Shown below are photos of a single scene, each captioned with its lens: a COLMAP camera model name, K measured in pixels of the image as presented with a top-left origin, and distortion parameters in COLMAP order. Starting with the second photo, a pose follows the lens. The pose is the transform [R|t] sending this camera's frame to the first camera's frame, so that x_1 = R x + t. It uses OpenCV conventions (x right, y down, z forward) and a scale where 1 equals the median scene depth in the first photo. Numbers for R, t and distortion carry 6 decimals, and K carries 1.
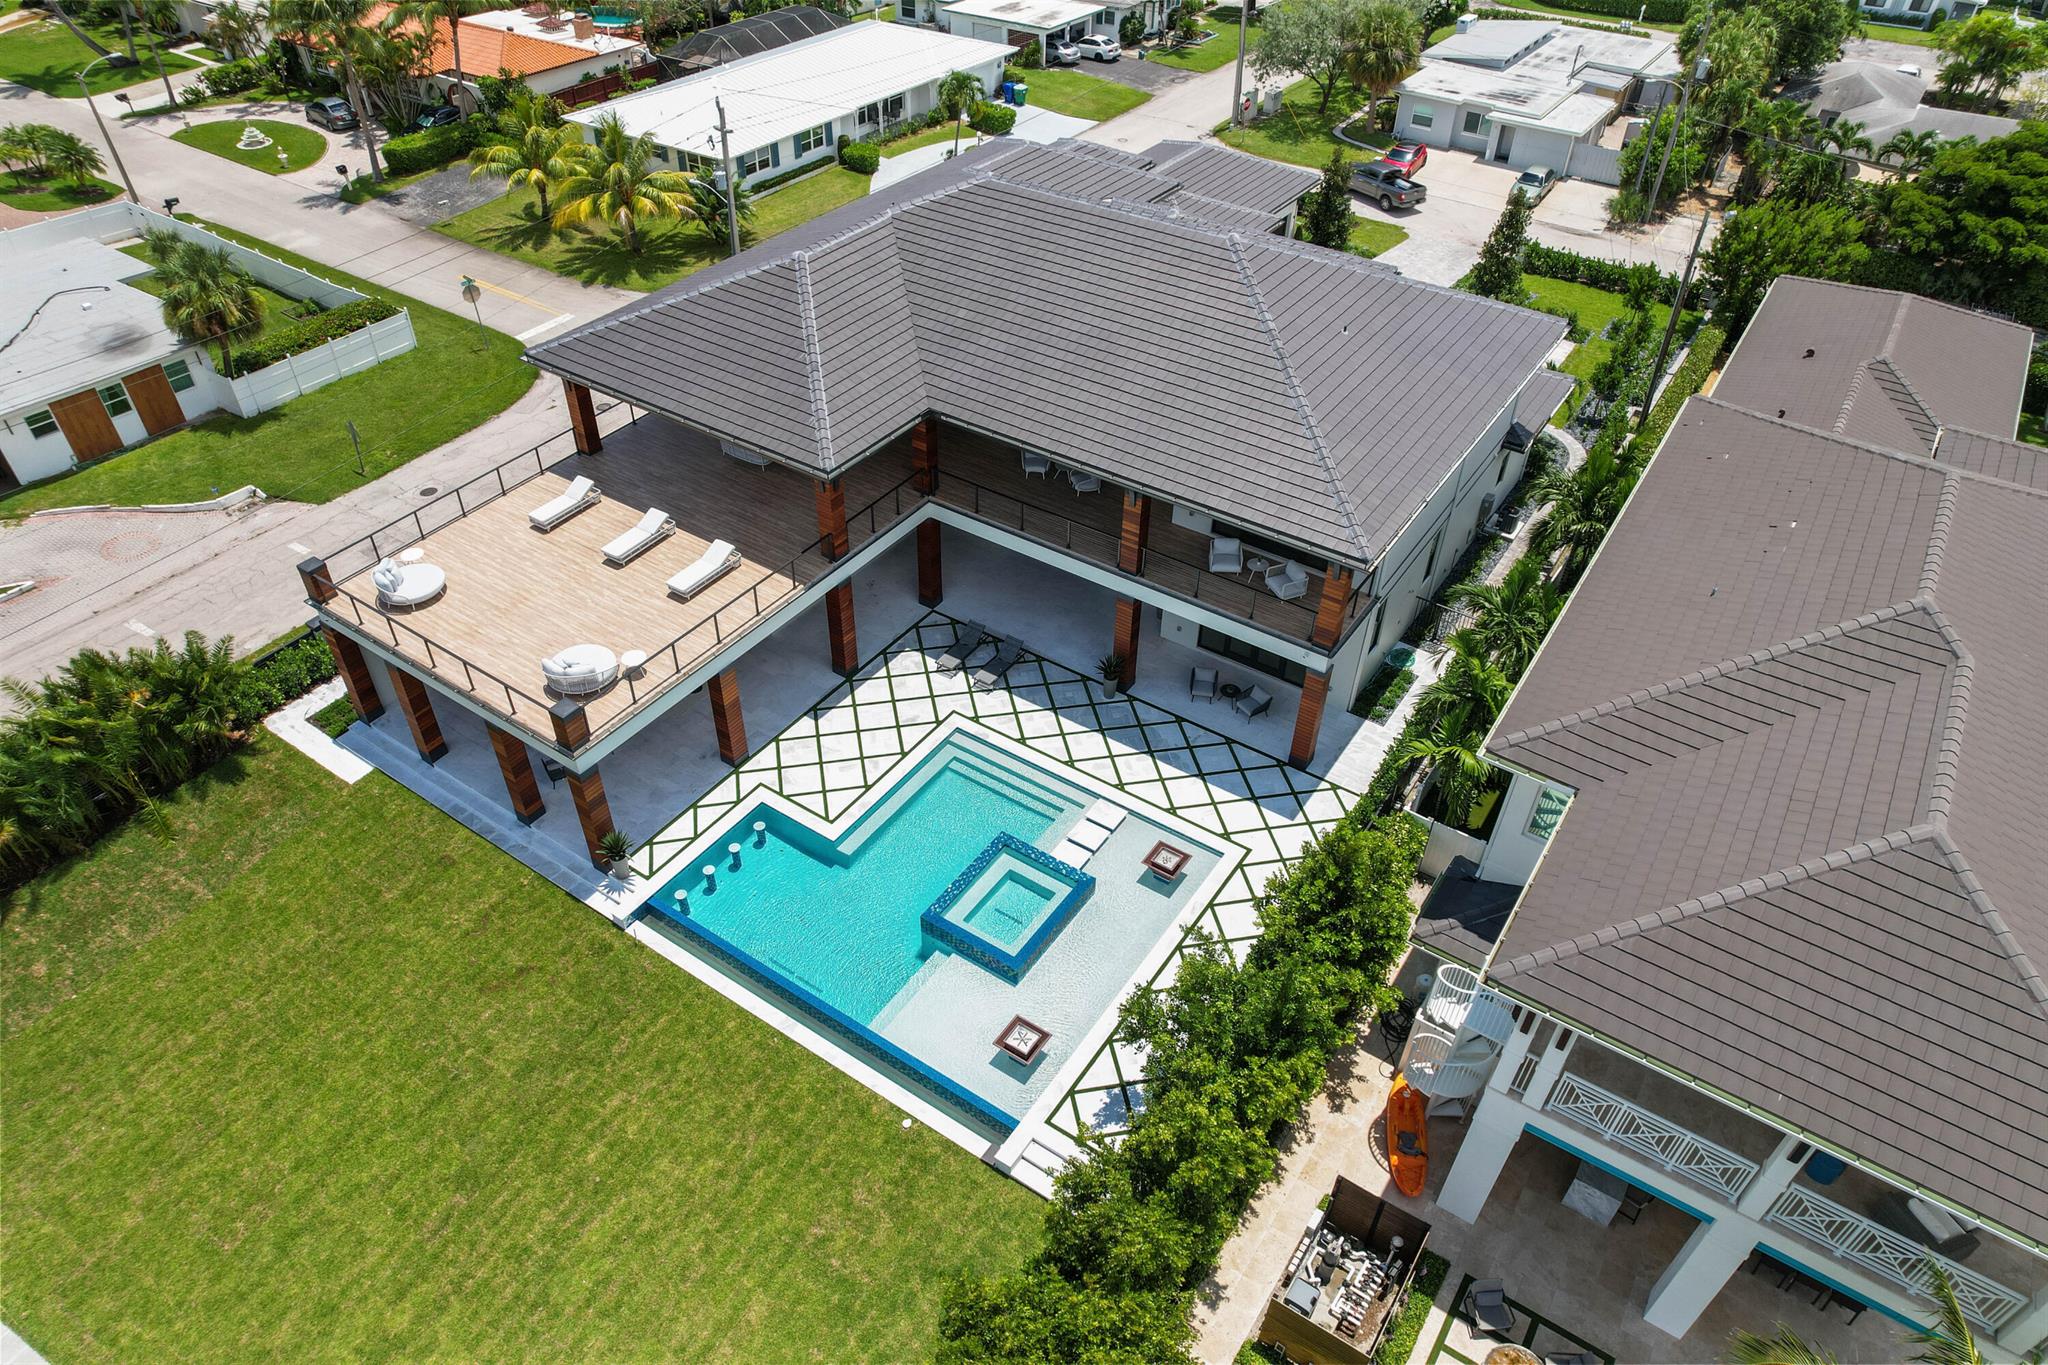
lens RADIAL K [[1292.6, 0, 1021.0], [0, 1292.6, 717.9], [0, 0, 1]] dist [-0.084043, 0.073281]
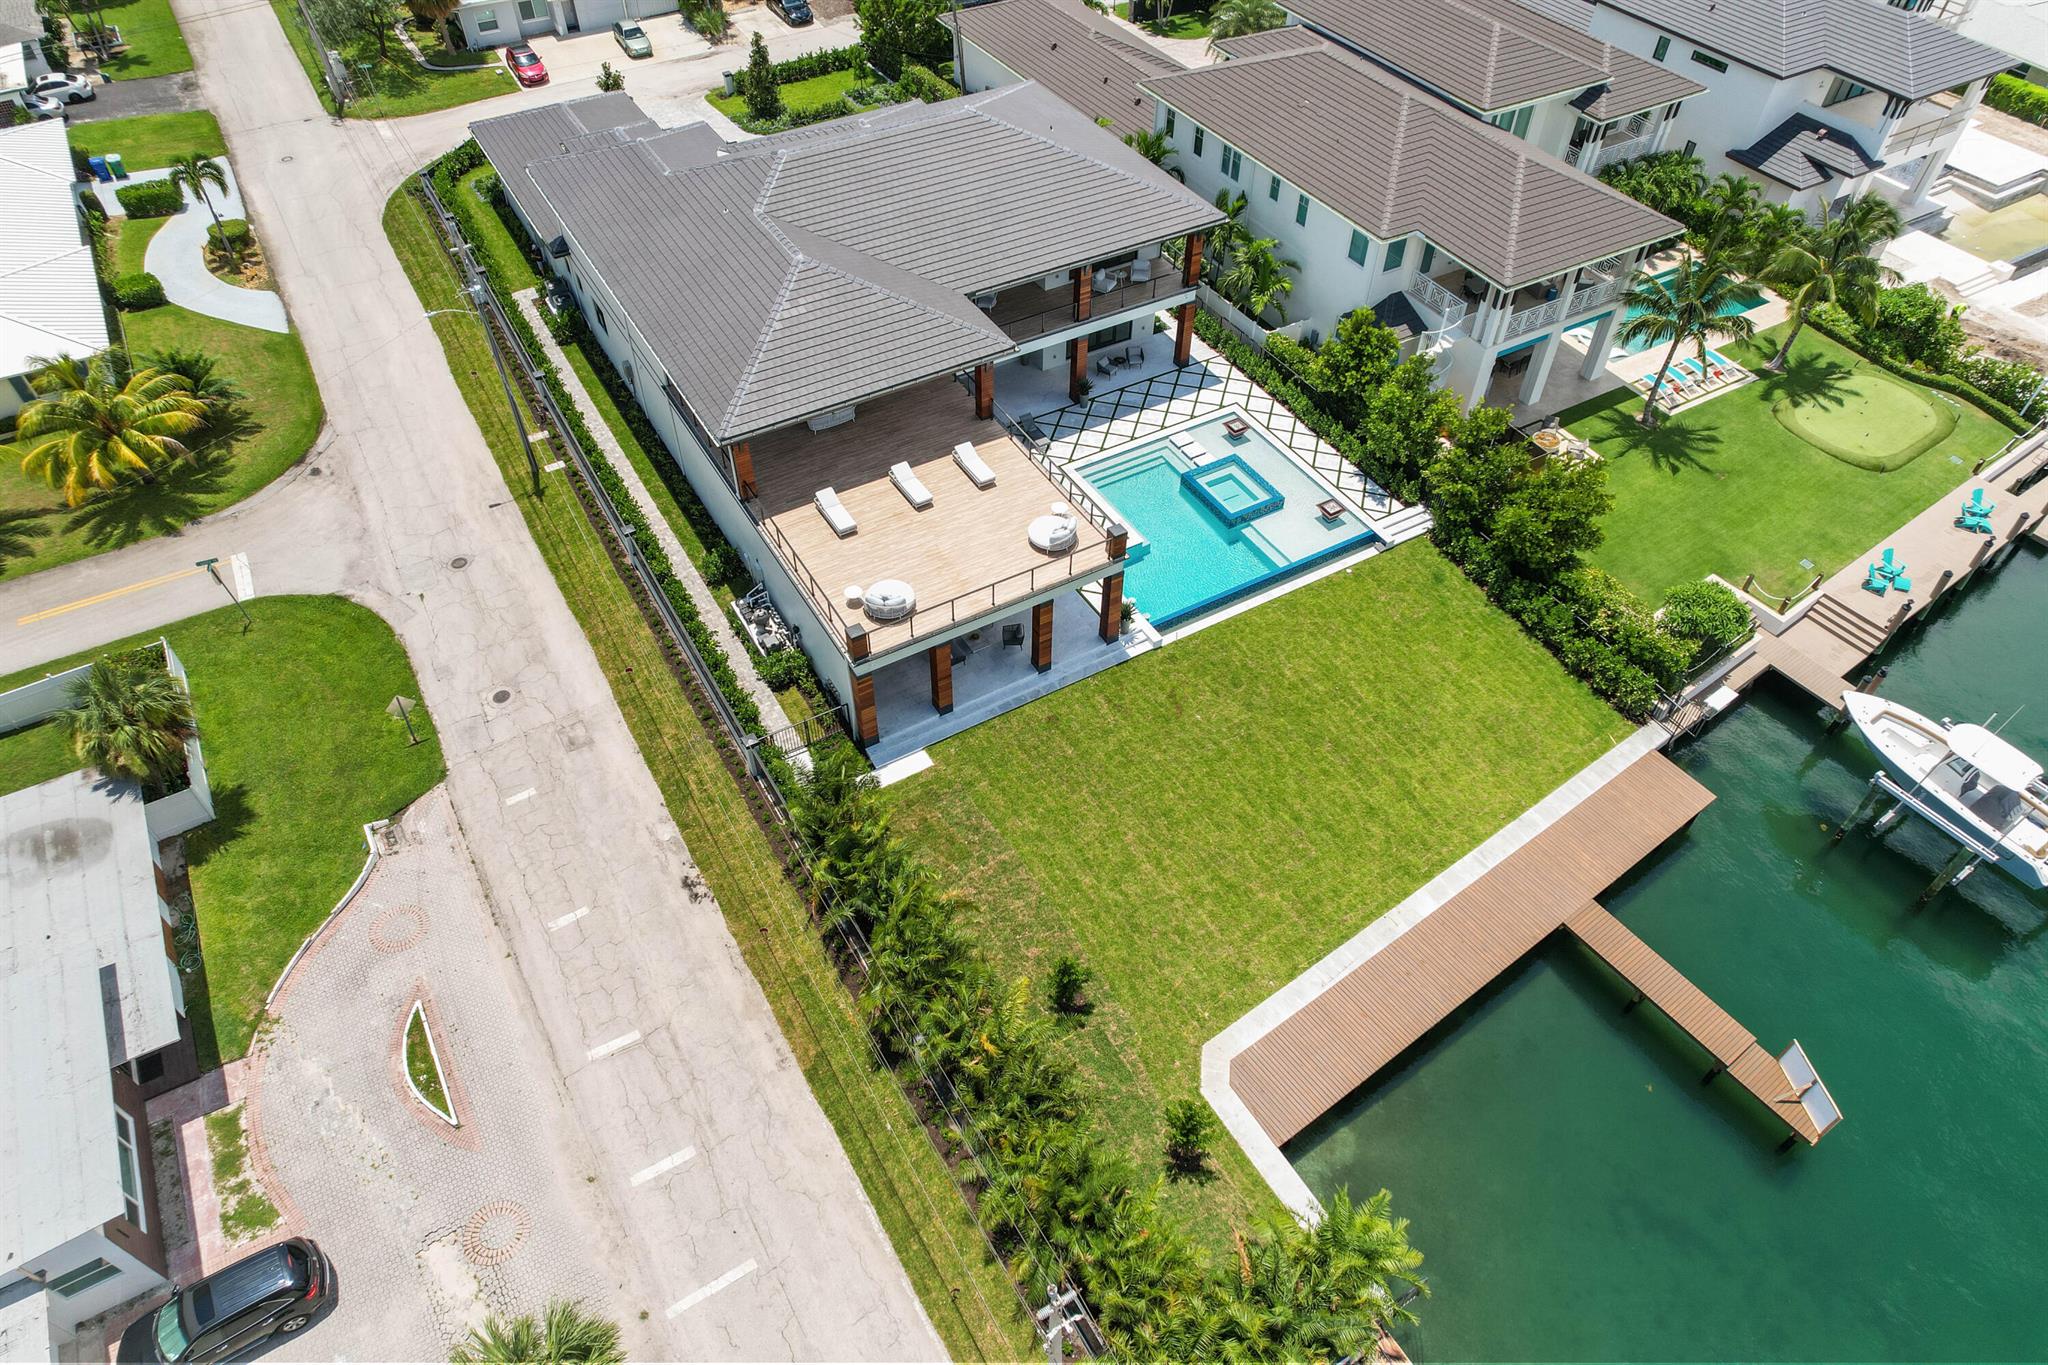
lens RADIAL K [[1292.6, 0, 1021.0], [0, 1292.6, 717.9], [0, 0, 1]] dist [-0.084043, 0.073281]
pose [[0.434216, -0.682458, 0.587969, -1.210650], [0.596677, 0.706891, 0.379845, -0.412872], [-0.674858, 0.185893, 0.714150, 0.024835]]
